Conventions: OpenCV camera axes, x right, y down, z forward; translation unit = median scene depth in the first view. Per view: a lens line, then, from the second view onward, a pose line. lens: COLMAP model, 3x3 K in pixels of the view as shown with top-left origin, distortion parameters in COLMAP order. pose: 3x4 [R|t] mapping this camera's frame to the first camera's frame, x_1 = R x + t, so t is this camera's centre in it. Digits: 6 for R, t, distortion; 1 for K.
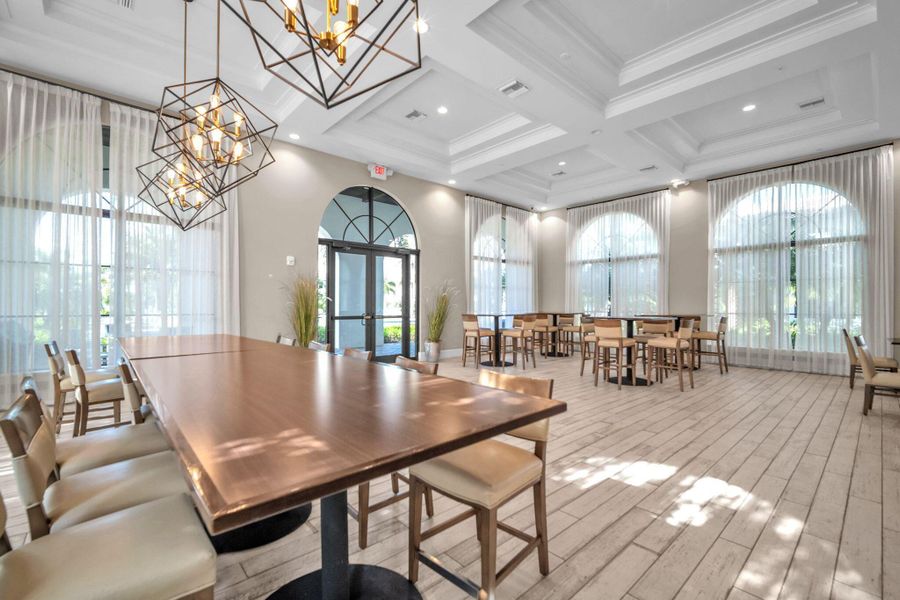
lens RADIAL K [[392.1, 0, 446.9], [0, 392.1, 312.8], [0, 0, 1]] dist [-0.000241, 0.000018]
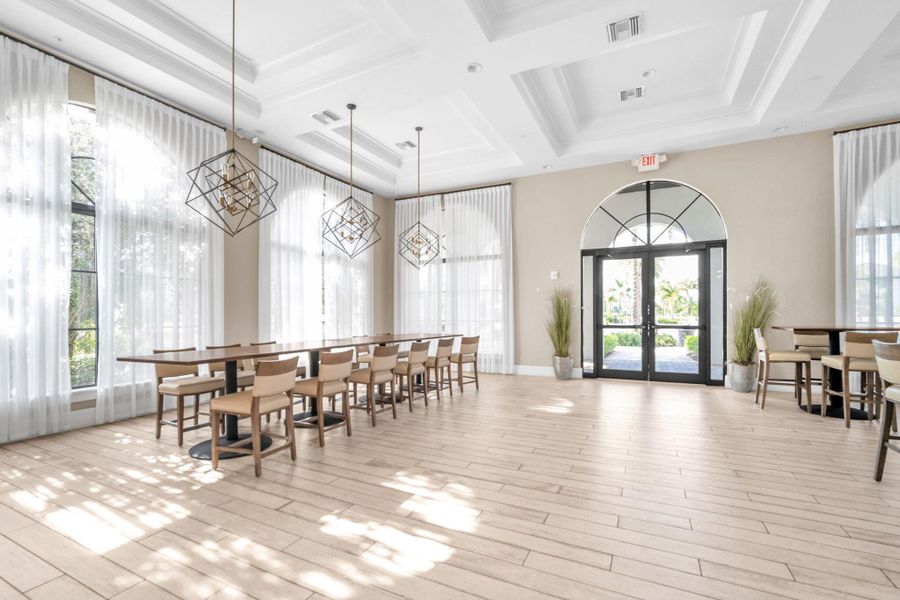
lens RADIAL K [[392.1, 0, 446.9], [0, 392.1, 312.8], [0, 0, 1]] dist [-0.000241, 0.000018]
pose [[0.365149, -0.009454, -0.930901, 1.259845], [-0.010485, 0.999843, -0.014267, -0.008515], [0.930890, 0.014971, 0.364993, 0.675762]]
